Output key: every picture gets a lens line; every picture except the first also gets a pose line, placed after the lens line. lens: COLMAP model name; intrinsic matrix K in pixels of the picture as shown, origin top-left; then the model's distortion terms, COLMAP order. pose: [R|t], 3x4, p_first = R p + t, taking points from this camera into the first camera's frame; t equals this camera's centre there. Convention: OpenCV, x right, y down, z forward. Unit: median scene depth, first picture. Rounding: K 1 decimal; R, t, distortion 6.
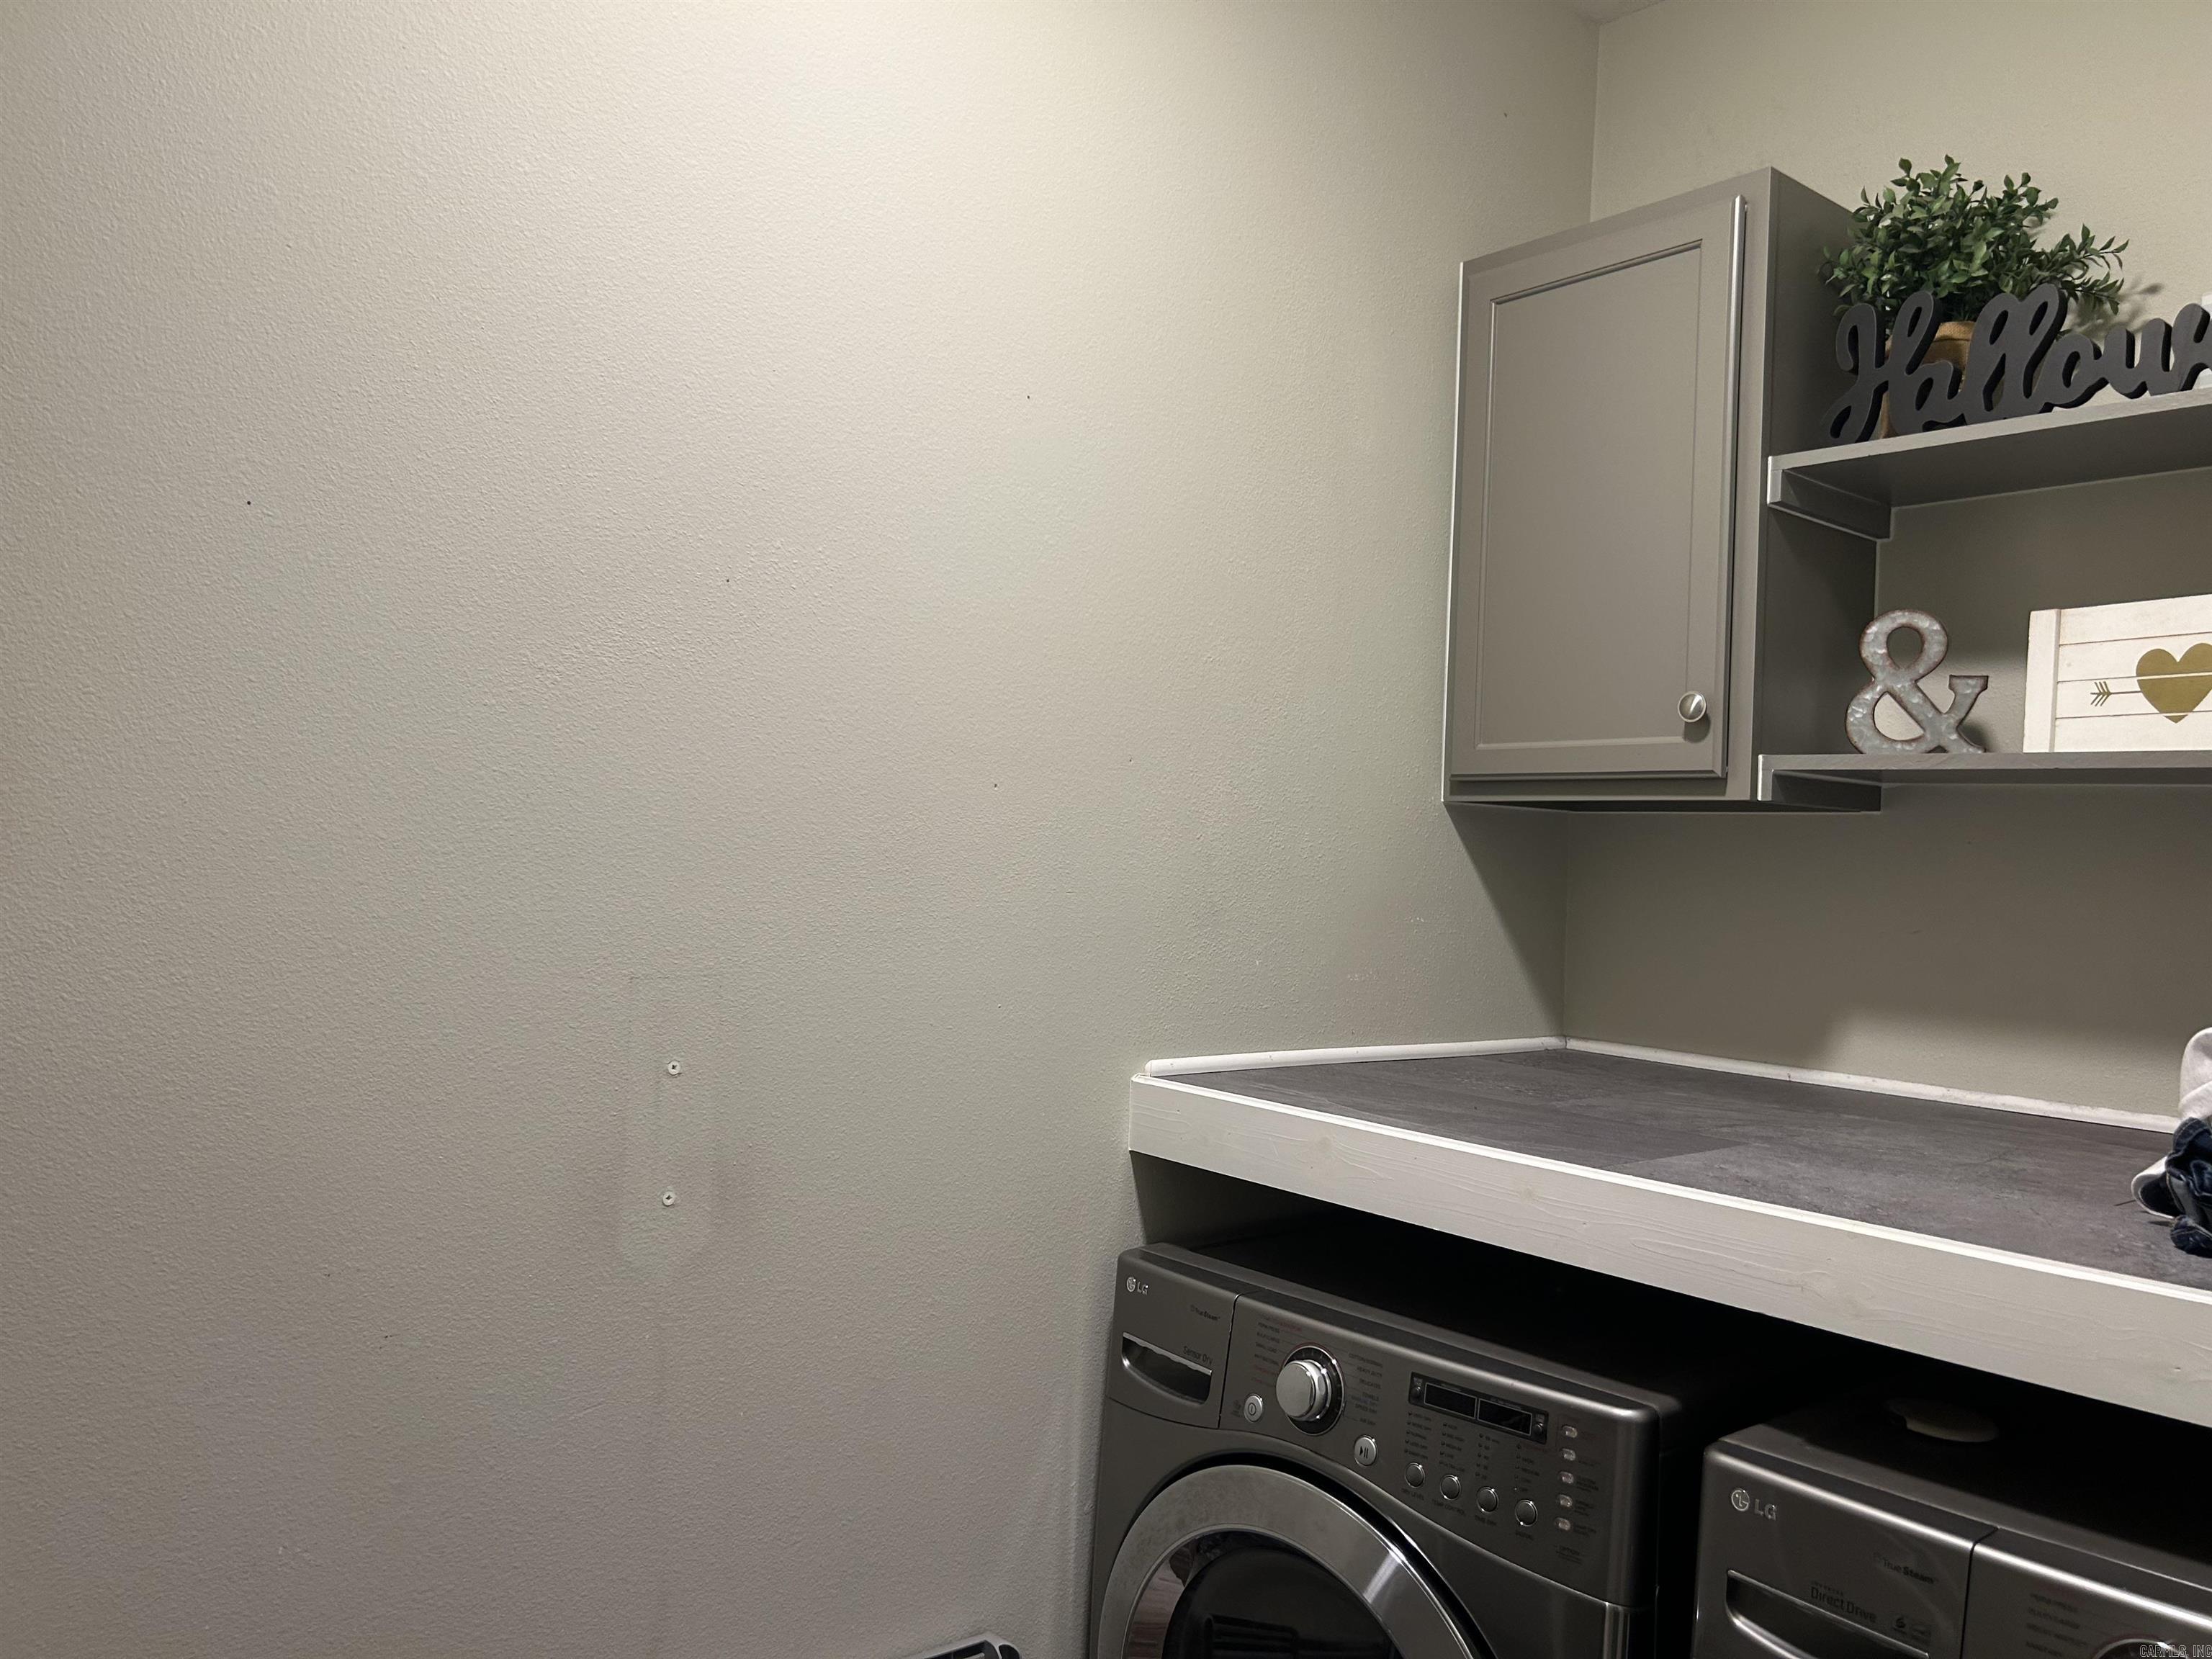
lens RADIAL K [[1693.5, 0, 1088.0], [0, 1693.5, 840.5], [0, 0, 1]] dist [0.071852, -0.097846]
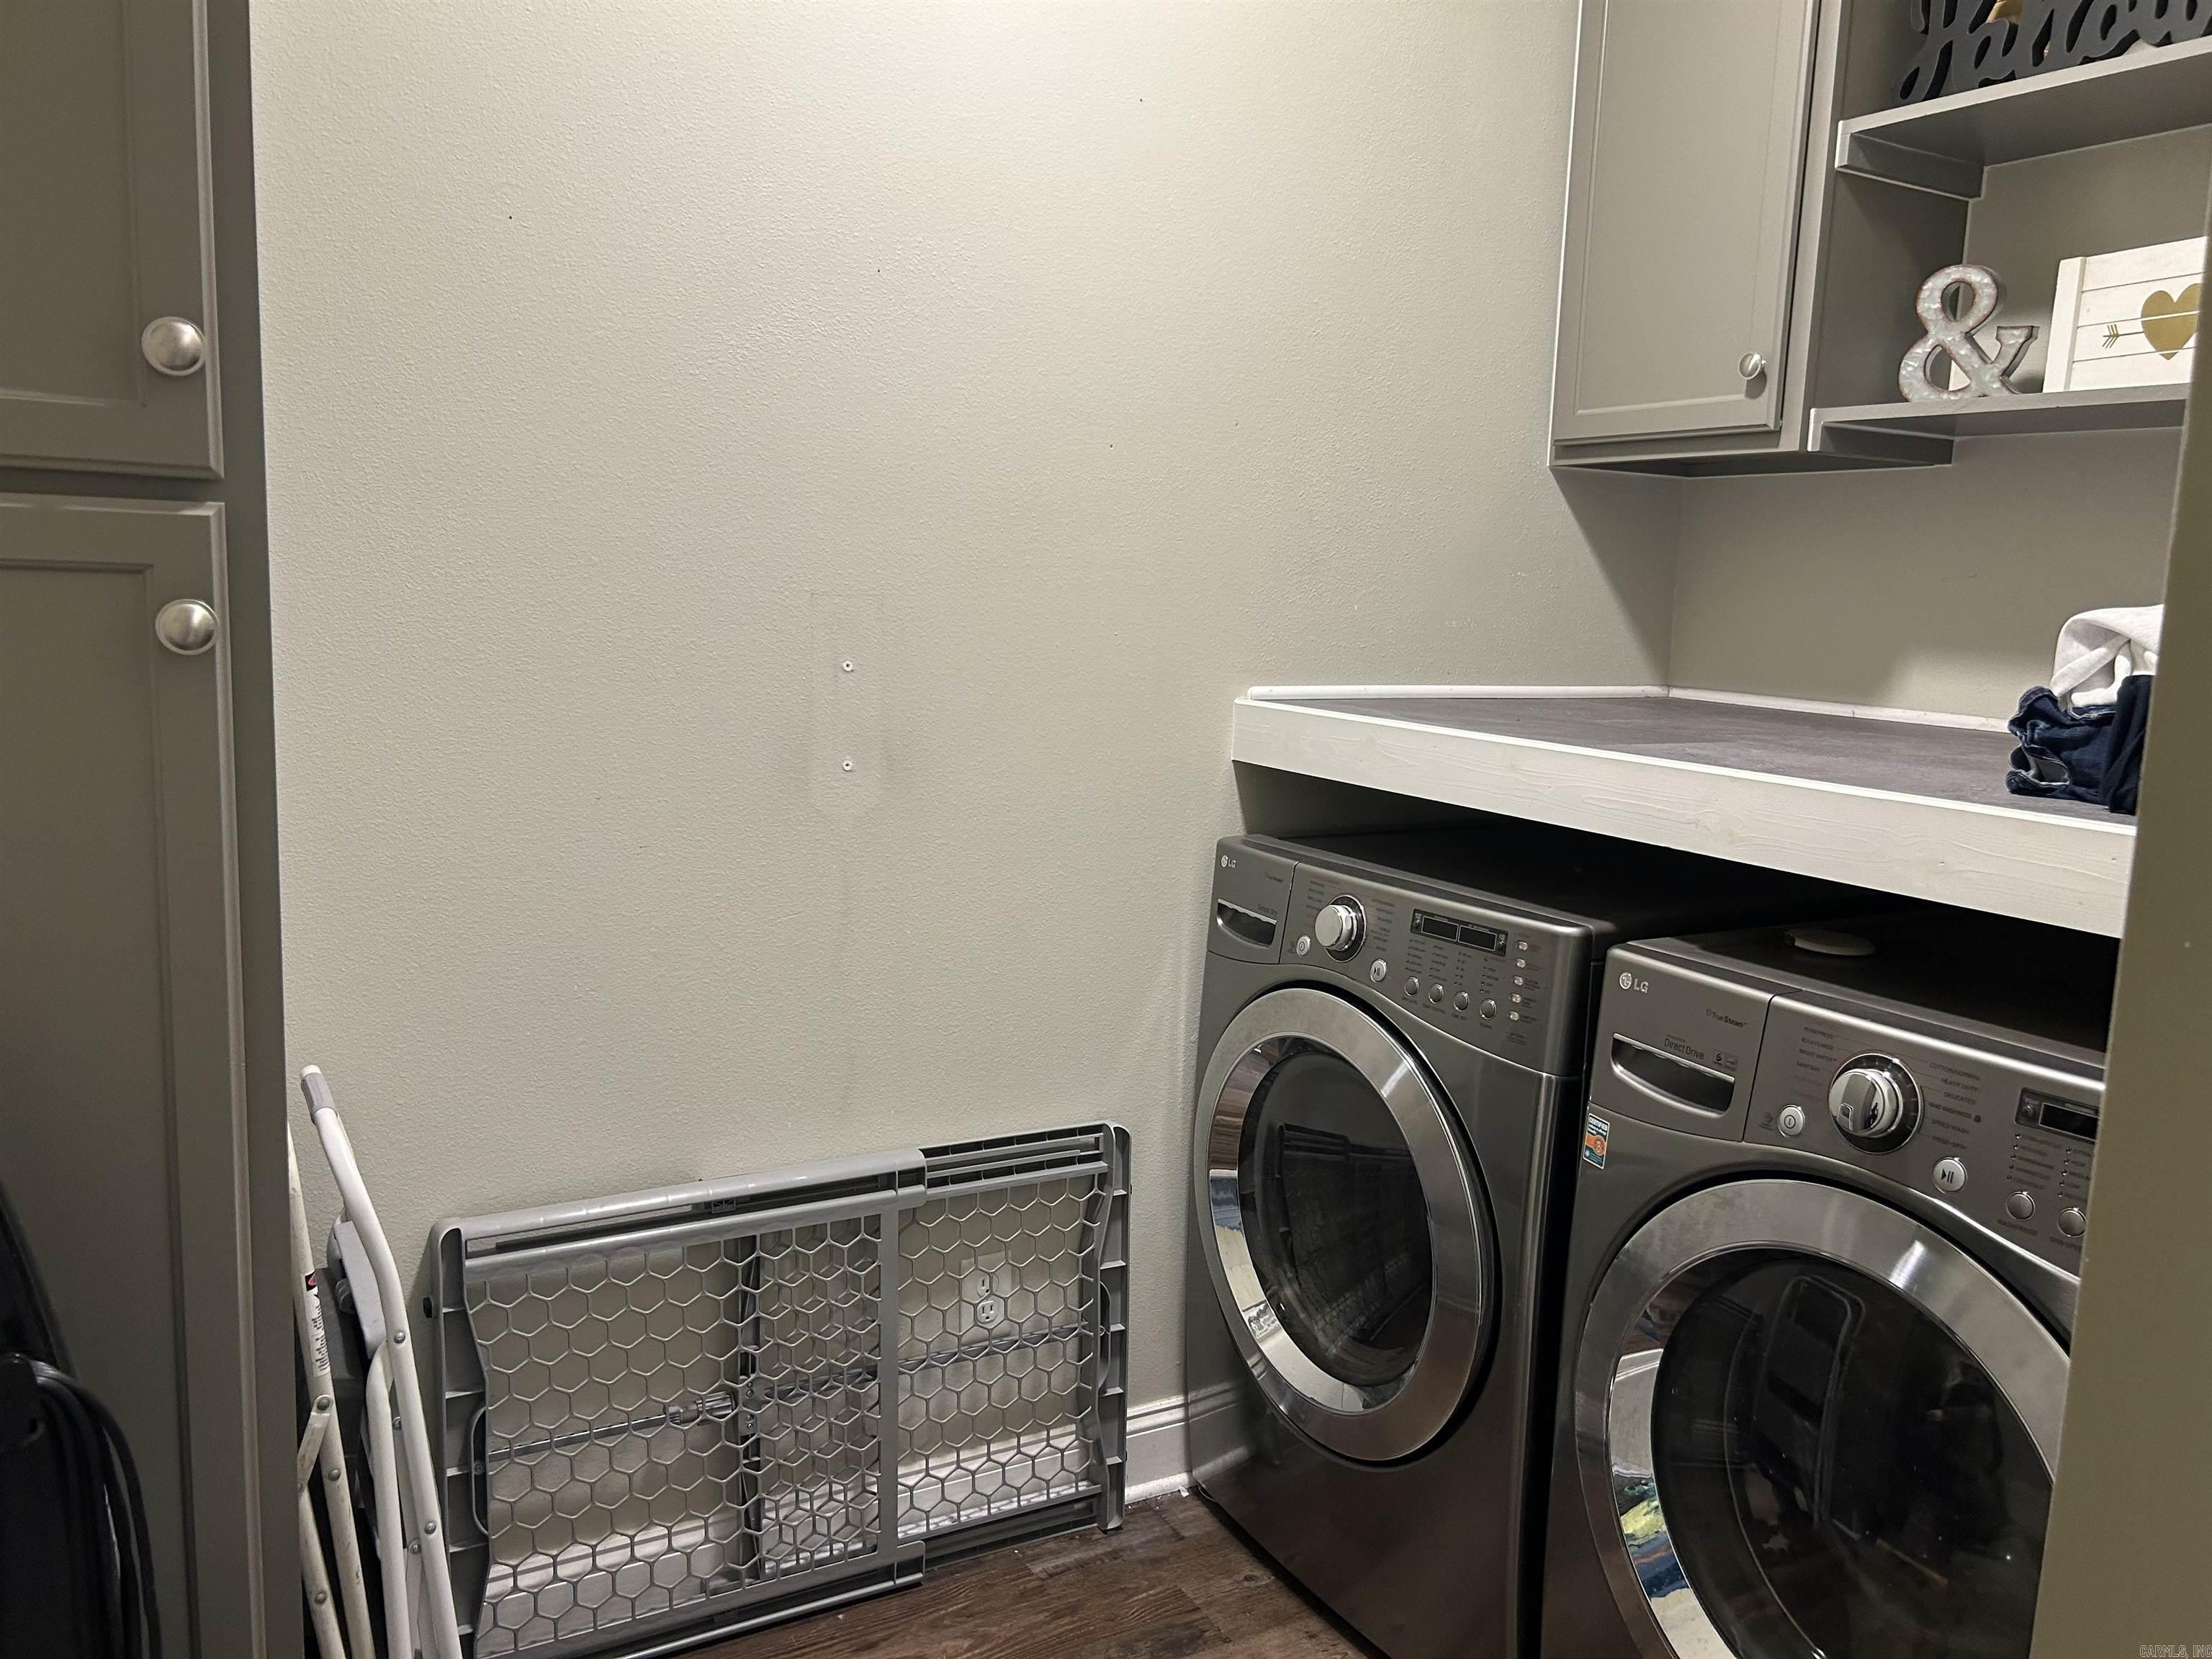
lens RADIAL K [[1696.1, 0, 1085.9], [0, 1696.1, 833.4], [0, 0, 1]] dist [0.053960, -0.054252]
pose [[0.984125, 0.022970, -0.175986, 0.146579], [0.003718, 0.988703, 0.149839, 0.058828], [0.177440, -0.148114, 0.972922, -0.214932]]
